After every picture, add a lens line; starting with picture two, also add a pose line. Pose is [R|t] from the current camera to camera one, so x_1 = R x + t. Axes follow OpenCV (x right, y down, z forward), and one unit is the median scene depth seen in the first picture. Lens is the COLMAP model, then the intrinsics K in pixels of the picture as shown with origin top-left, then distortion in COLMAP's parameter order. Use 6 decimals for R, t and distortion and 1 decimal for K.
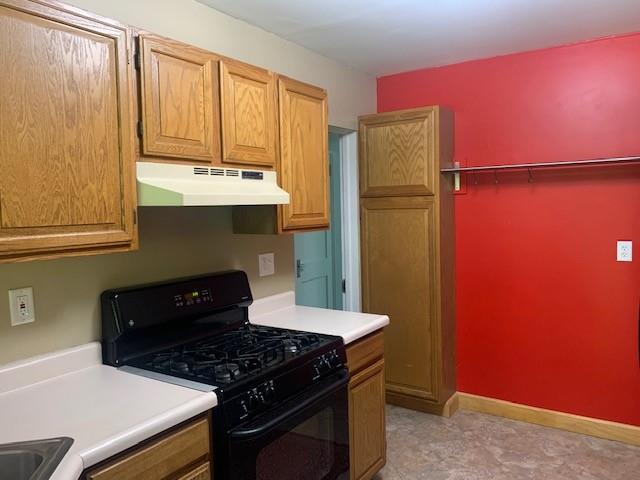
lens RADIAL K [[490.1, 0, 318.2], [0, 490.1, 236.0], [0, 0, 1]] dist [0.119320, -0.233157]
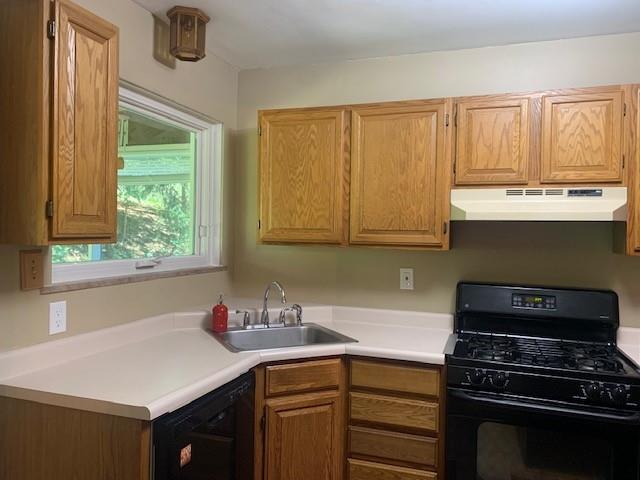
lens RADIAL K [[490.1, 0, 318.2], [0, 490.1, 236.0], [0, 0, 1]] dist [0.119320, -0.233157]
pose [[0.257695, 0.039290, -0.965427, 0.862149], [-0.081108, 0.996526, 0.018906, -0.009826], [0.962816, 0.073432, 0.259986, 0.239456]]
